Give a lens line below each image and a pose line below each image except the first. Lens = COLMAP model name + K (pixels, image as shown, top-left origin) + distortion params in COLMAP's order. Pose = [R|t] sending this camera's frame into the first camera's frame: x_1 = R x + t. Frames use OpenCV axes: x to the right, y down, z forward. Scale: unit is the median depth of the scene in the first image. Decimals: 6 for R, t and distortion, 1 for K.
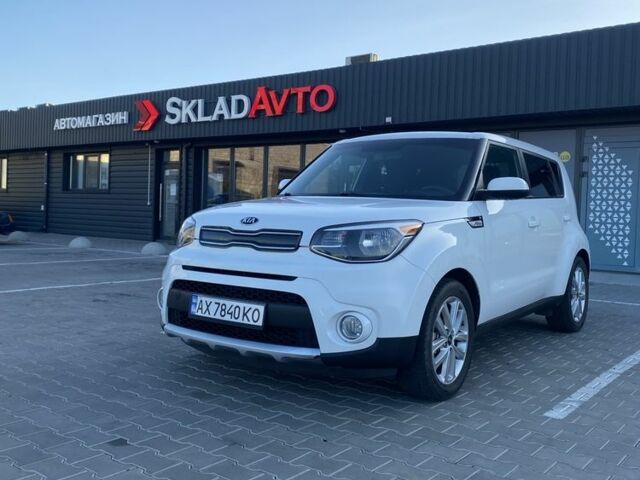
lens RADIAL K [[647.8, 0, 314.6], [0, 647.8, 243.5], [0, 0, 1]] dist [0.036430, 0.000000]
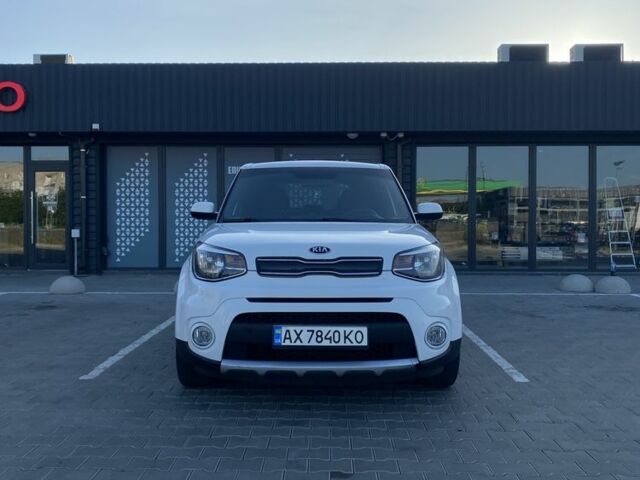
lens RADIAL K [[647.8, 0, 315.7], [0, 647.8, 234.2], [0, 0, 1]] dist [0.036430, 0.000000]
pose [[0.798739, -0.040303, 0.600327, -0.764967], [0.049723, 0.998763, 0.000895, -0.063985], [-0.599620, 0.029135, 0.799754, 0.154380]]
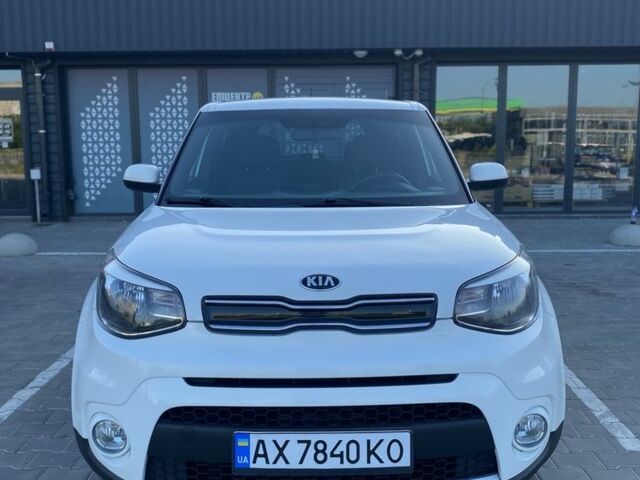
lens RADIAL K [[647.8, 0, 318.6], [0, 647.8, 245.5], [0, 0, 1]] dist [0.036430, 0.000000]
pose [[0.797430, -0.129553, 0.589340, -0.446949], [0.058200, 0.988640, 0.138580, -0.150587], [-0.600599, -0.076208, 0.795911, 0.561655]]
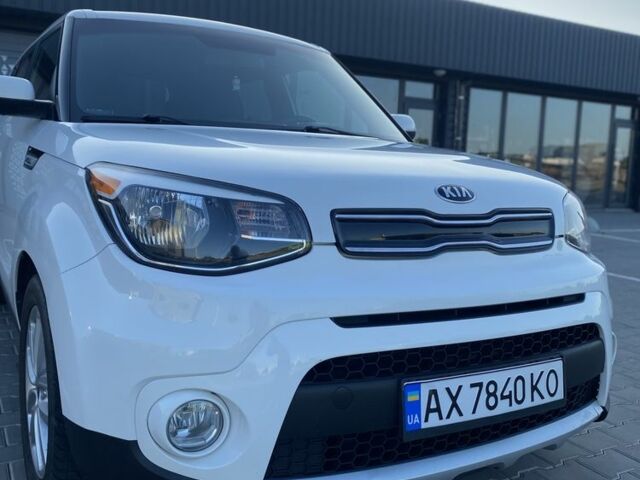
lens RADIAL K [[647.8, 0, 320.5], [0, 647.8, 244.6], [0, 0, 1]] dist [0.036430, 0.000000]
pose [[0.396088, -0.131481, 0.908750, -0.585079], [0.009322, 0.990220, 0.139205, -0.065970], [-0.918165, -0.046666, 0.393439, 0.927410]]
